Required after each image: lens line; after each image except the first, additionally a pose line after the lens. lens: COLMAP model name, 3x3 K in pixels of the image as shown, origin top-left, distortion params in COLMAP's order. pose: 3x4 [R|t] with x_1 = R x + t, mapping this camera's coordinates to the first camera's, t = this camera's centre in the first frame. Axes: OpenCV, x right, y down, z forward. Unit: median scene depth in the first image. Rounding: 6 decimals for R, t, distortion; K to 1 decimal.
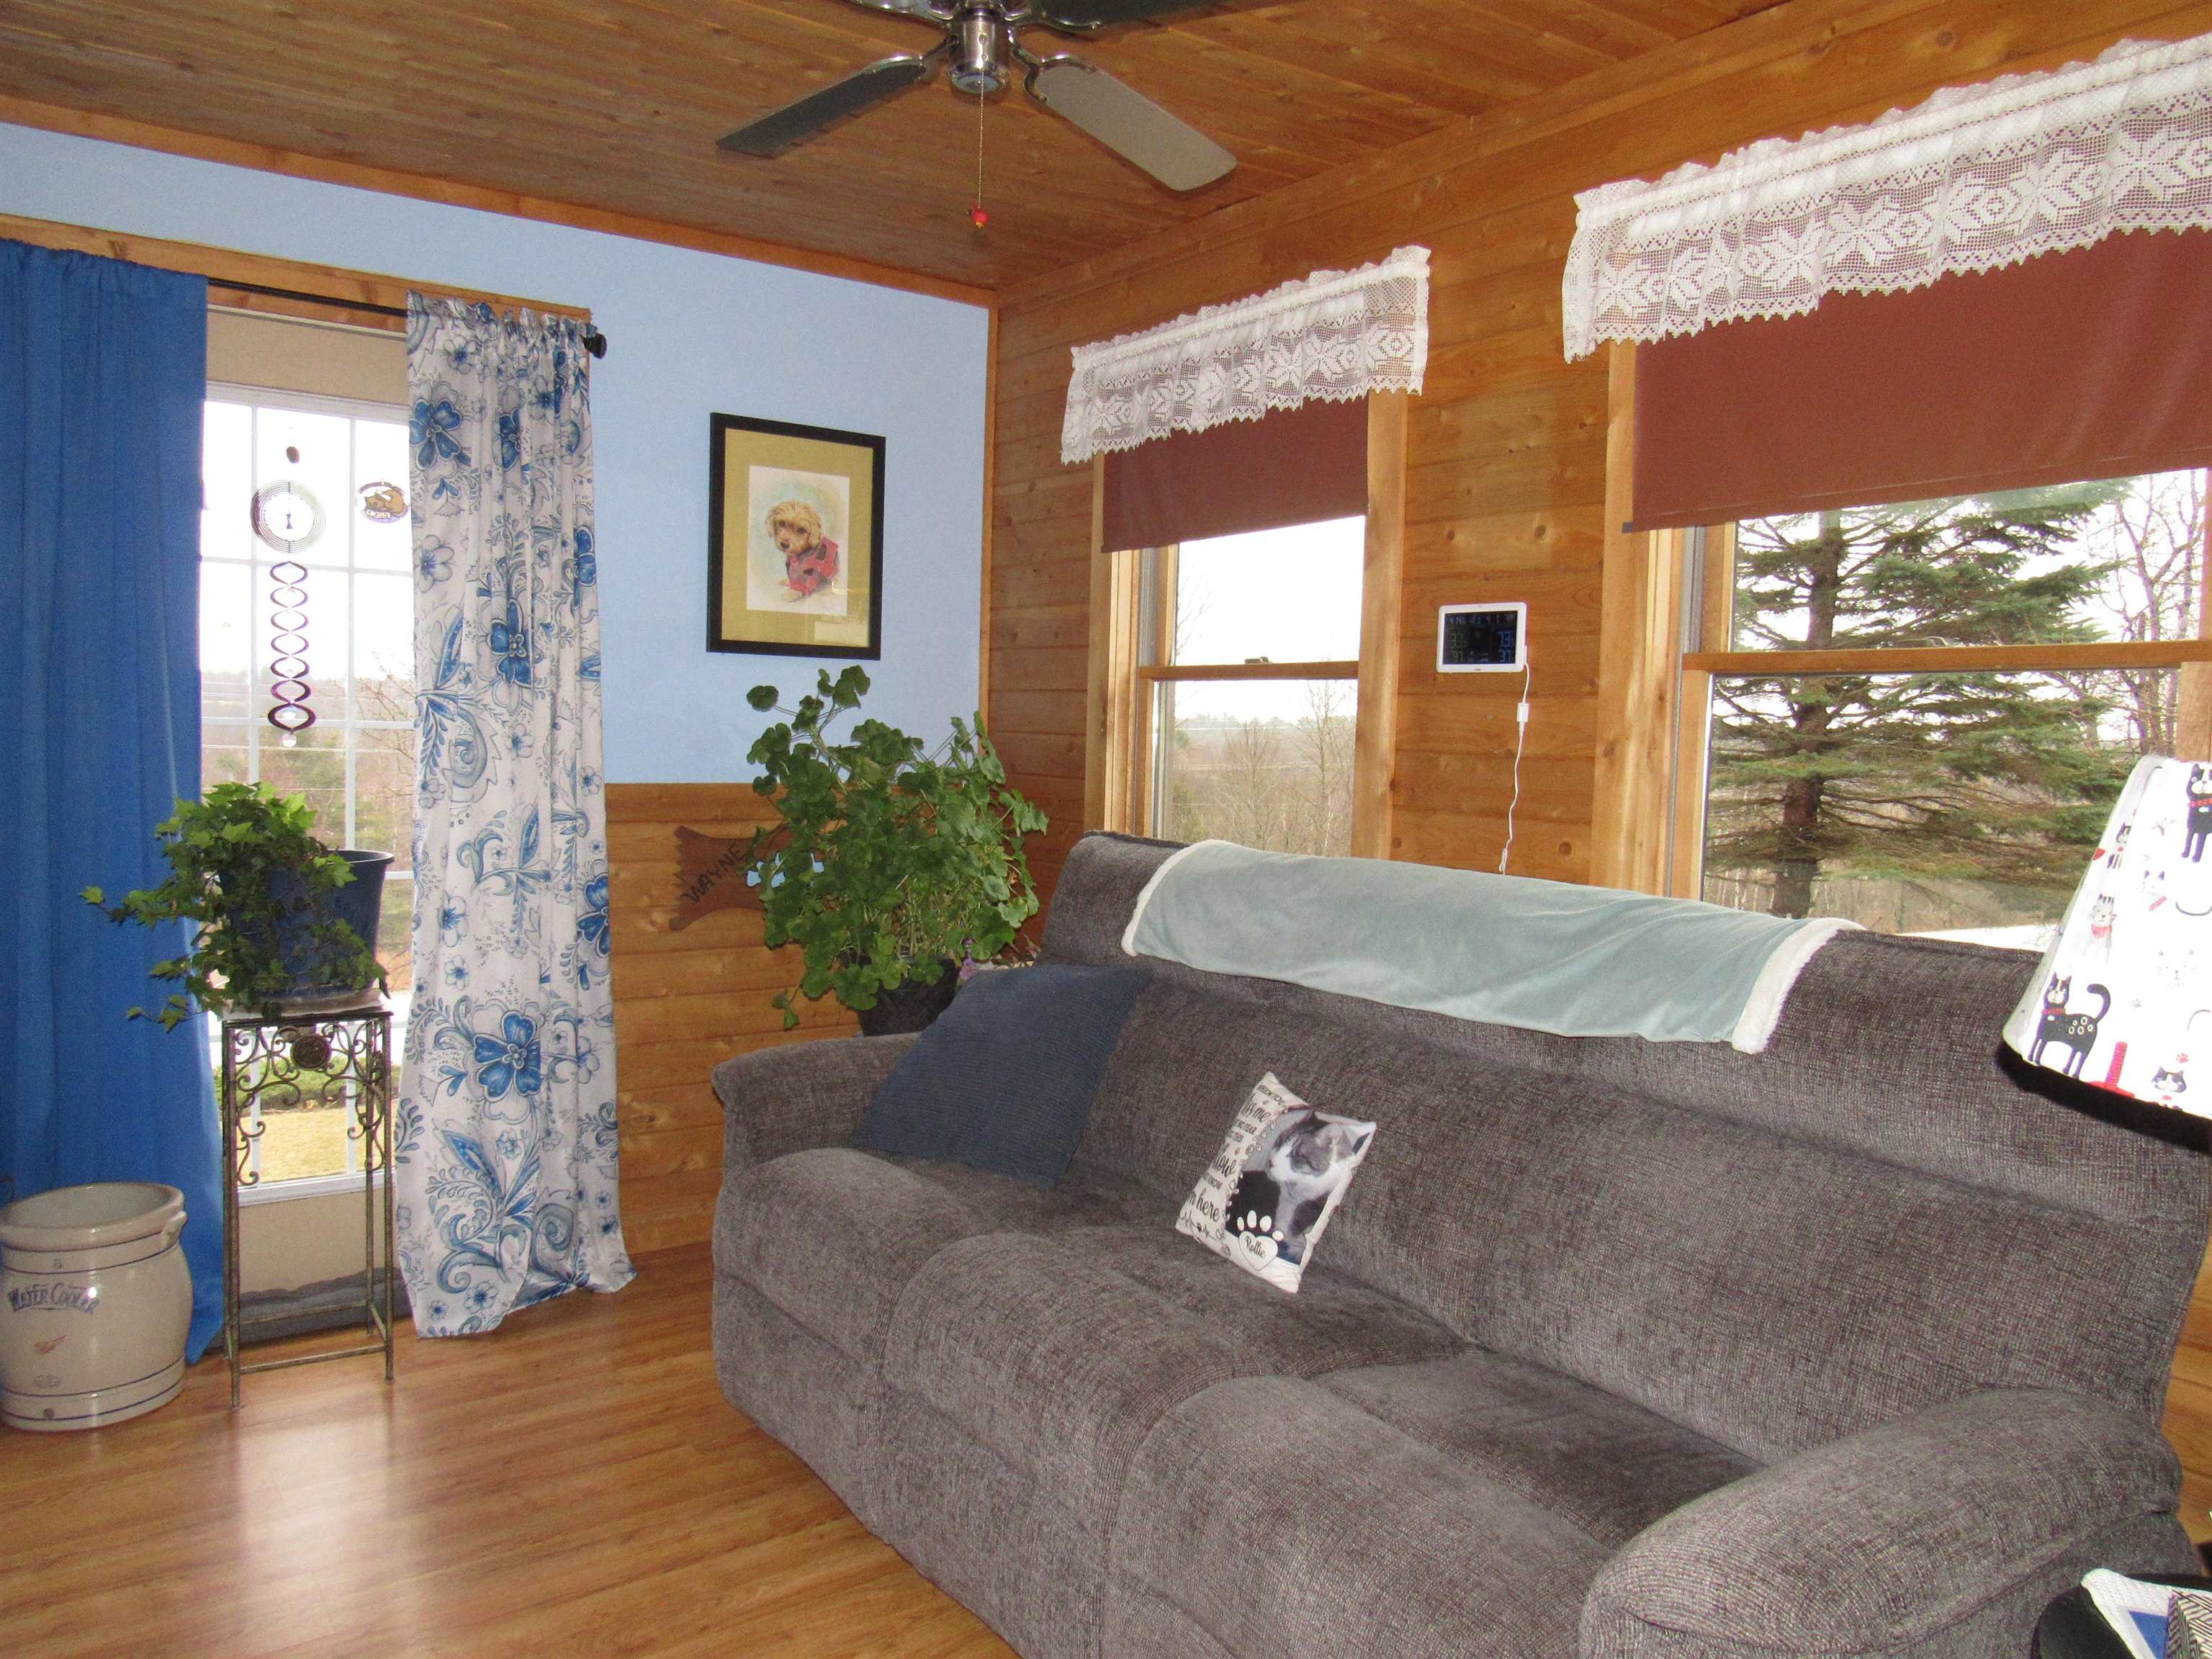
lens RADIAL K [[1558.3, 0, 1106.0], [0, 1558.3, 829.5], [0, 0, 1]] dist [-0.018590, 0.004711]
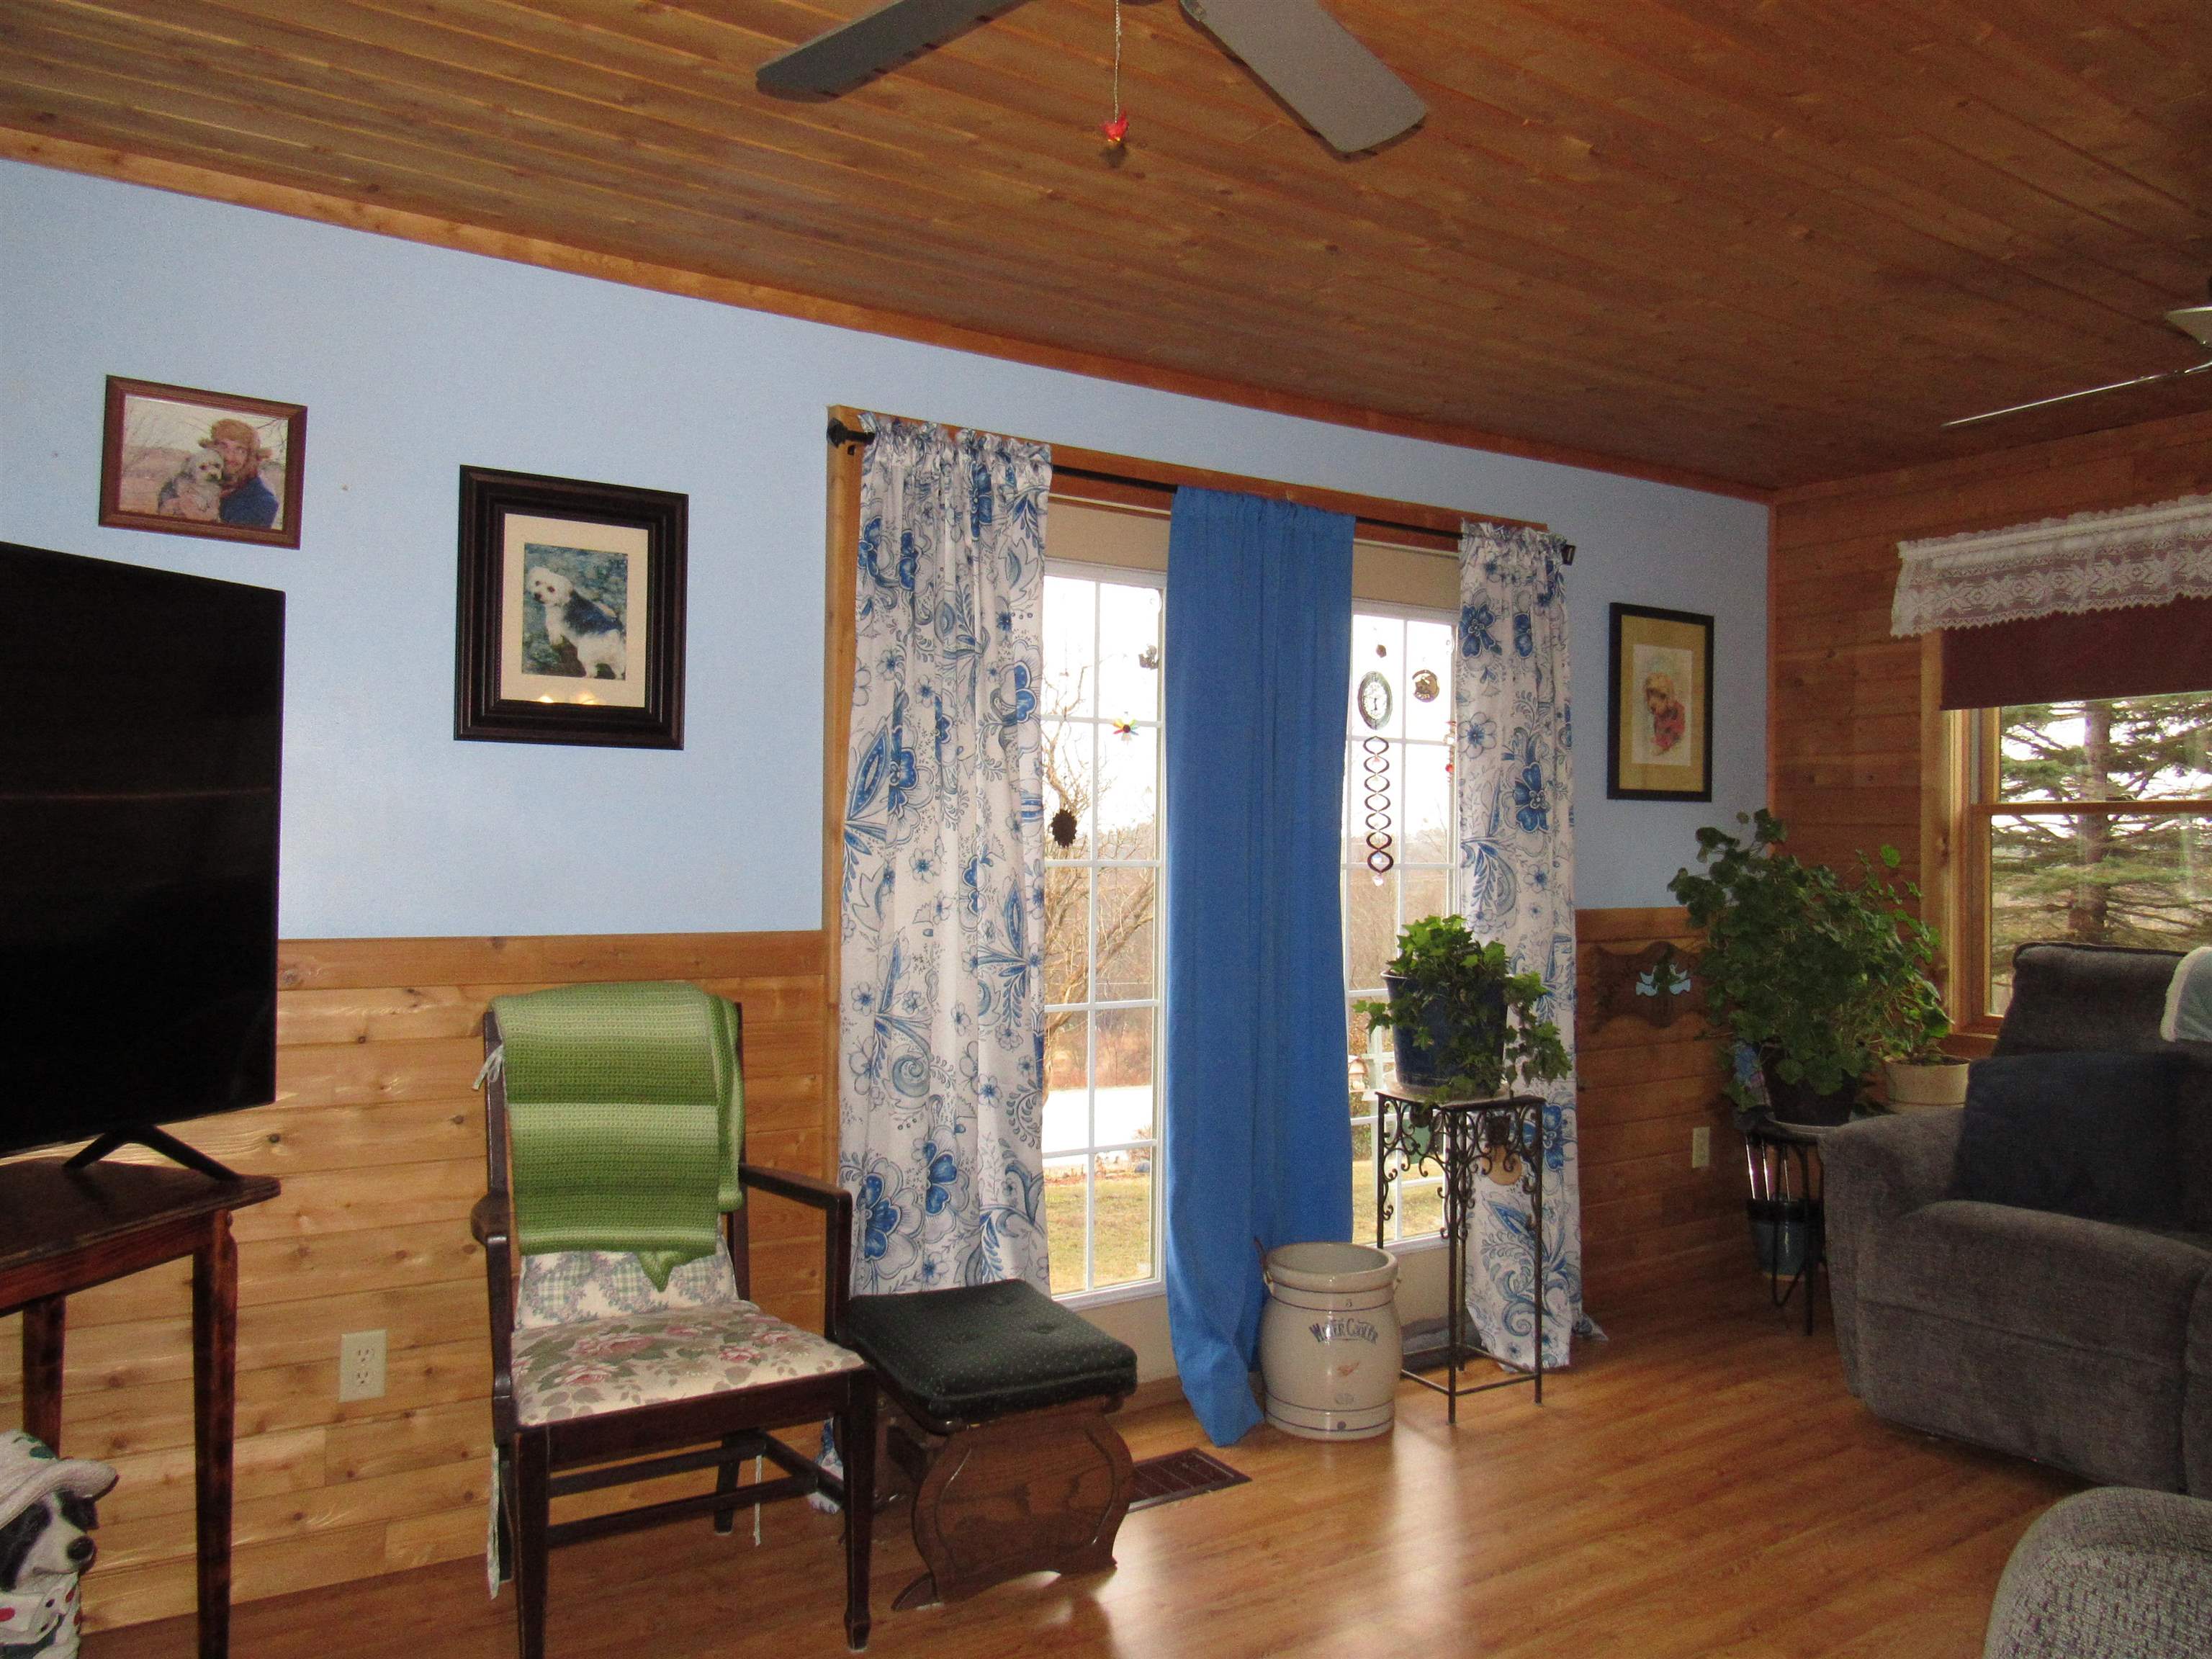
lens RADIAL K [[1566.5, 0, 1097.0], [0, 1566.5, 838.1], [0, 0, 1]] dist [-0.020154, 0.001465]
pose [[0.998294, -0.017591, -0.055678, -0.654832], [0.013689, 0.997475, -0.069692, -0.006851], [0.056764, 0.068811, 0.996013, -0.244665]]
